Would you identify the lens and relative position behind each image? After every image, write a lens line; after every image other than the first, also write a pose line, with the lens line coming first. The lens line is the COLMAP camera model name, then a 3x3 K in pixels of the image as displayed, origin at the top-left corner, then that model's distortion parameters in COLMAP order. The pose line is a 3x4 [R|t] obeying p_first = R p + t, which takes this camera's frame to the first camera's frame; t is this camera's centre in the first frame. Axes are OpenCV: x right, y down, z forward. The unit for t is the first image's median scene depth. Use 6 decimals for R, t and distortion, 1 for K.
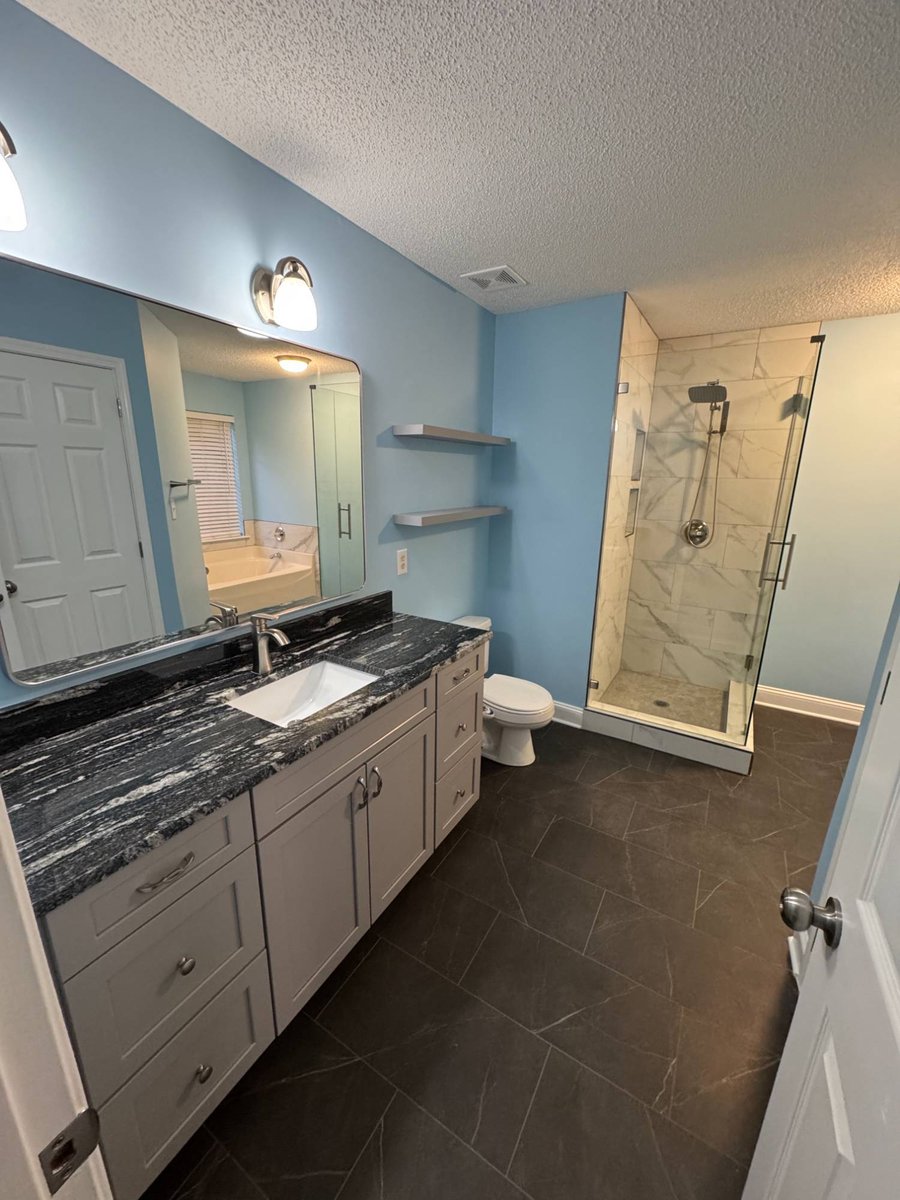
lens RADIAL K [[482.3, 0, 447.1], [0, 482.3, 599.8], [0, 0, 1]] dist [-0.003099, 0.002374]
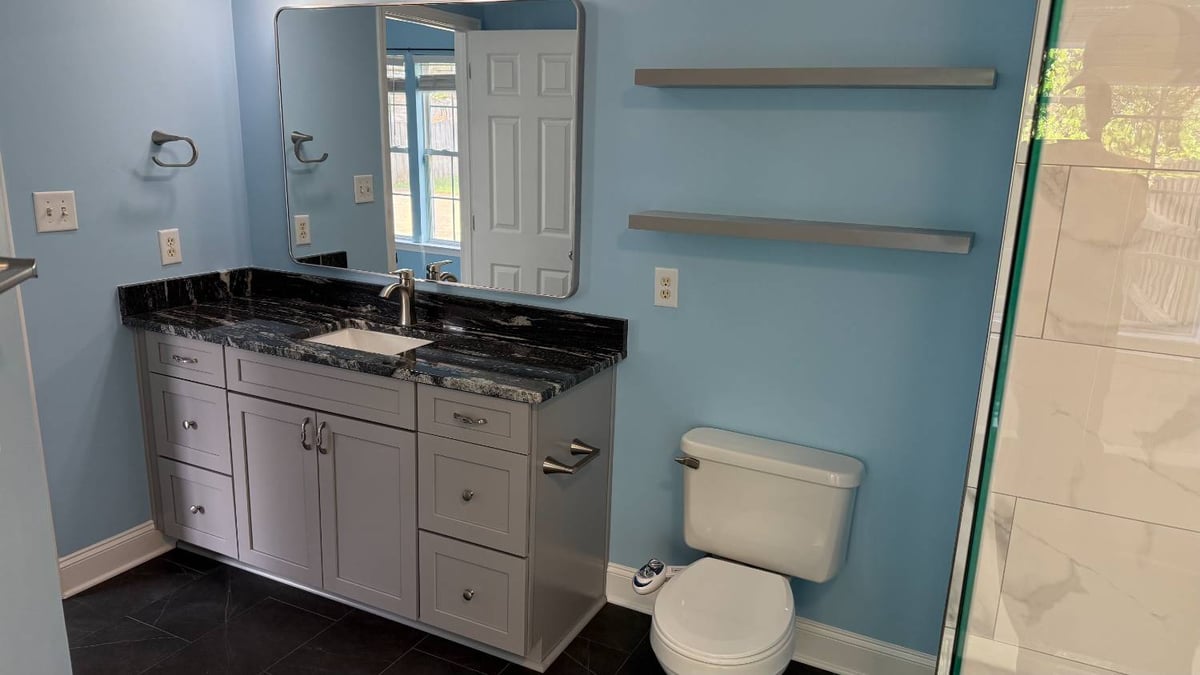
lens RADIAL K [[849.9, 0, 603.8], [0, 849.9, 337.1], [0, 0, 1]] dist [0.076582, -0.086424]
pose [[0.078402, 0.217883, -0.972821, 1.070161], [-0.282895, 0.940573, 0.187861, -0.217487], [0.955941, 0.260477, 0.135381, 0.845279]]
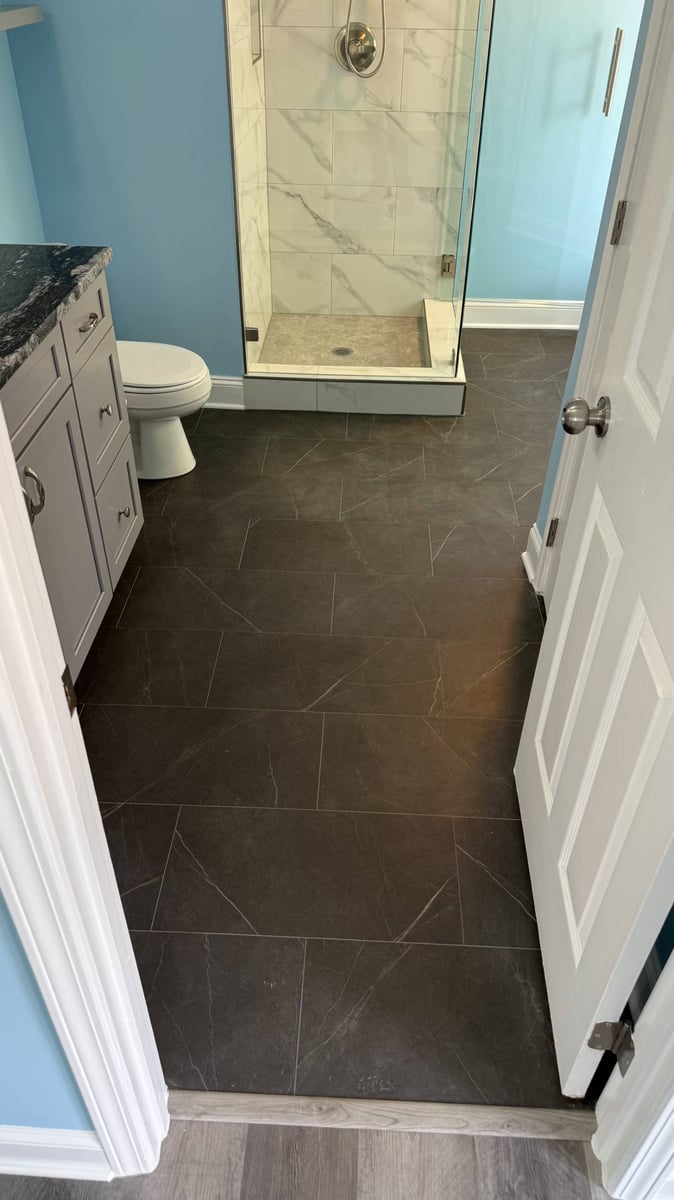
lens RADIAL K [[849.9, 0, 343.8], [0, 849.9, 607.3], [0, 0, 1]] dist [0.076582, -0.086424]
pose [[0.873781, -0.299080, 0.383481, -0.185042], [0.123308, 0.899020, 0.420188, 0.049462], [-0.470427, -0.319866, 0.822426, -0.161188]]
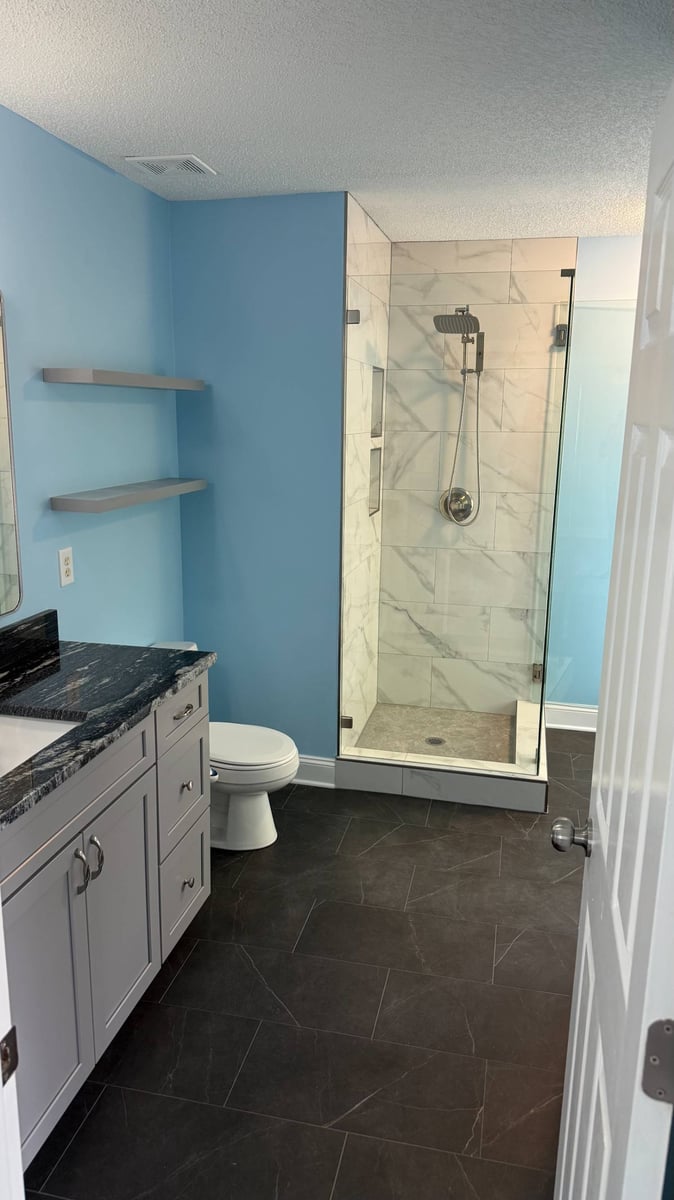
lens RADIAL K [[849.9, 0, 337.0], [0, 849.9, 603.0], [0, 0, 1]] dist [0.076582, -0.086424]
pose [[0.947143, -0.073169, 0.312357, -0.120163], [0.082483, 0.996453, -0.016690, 0.025110], [-0.310028, 0.041572, 0.949818, -0.268474]]
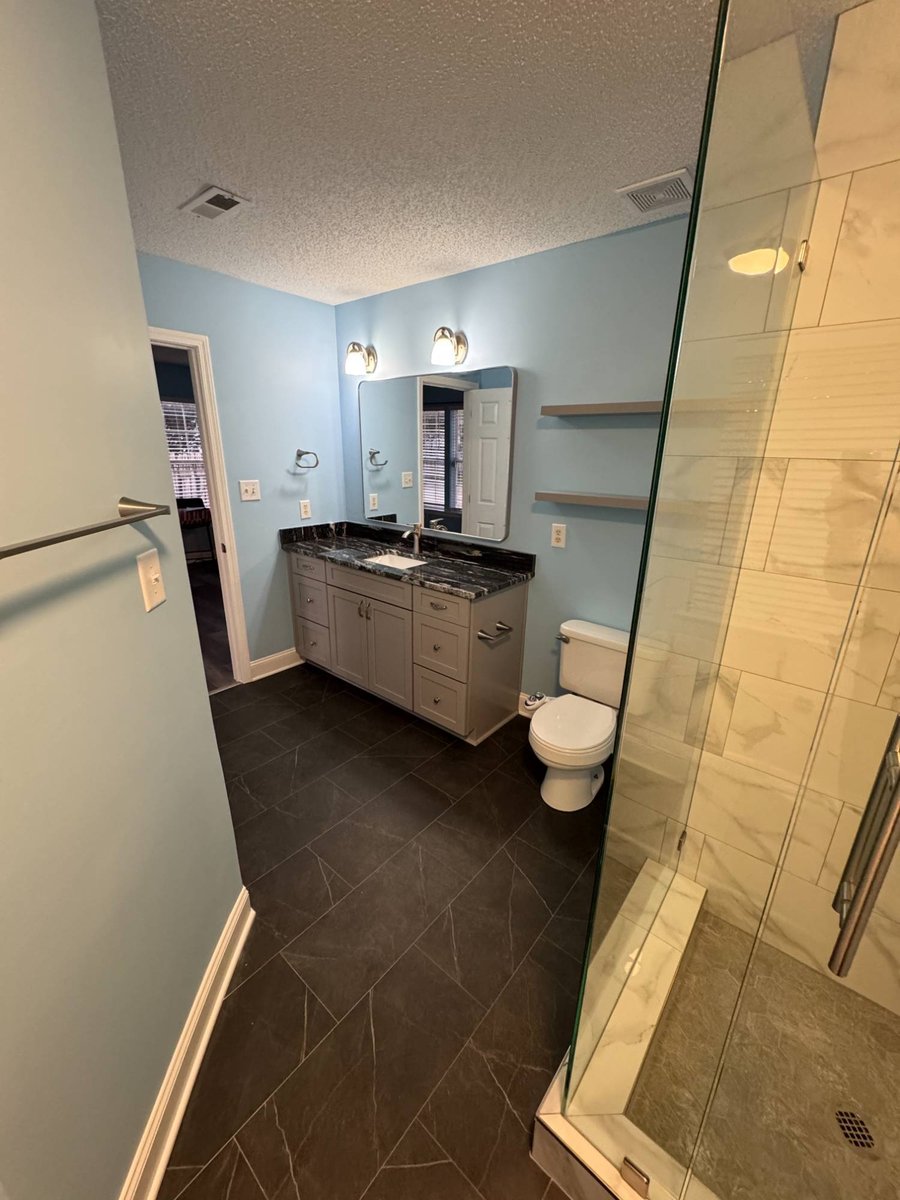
lens RADIAL K [[482.3, 0, 446.1], [0, 482.3, 596.2], [0, 0, 1]] dist [-0.003099, 0.002374]
pose [[-0.166812, 0.273811, -0.947207, 1.070762], [-0.268144, 0.911862, 0.310816, -0.238037], [0.948827, 0.305836, -0.078688, 0.953037]]
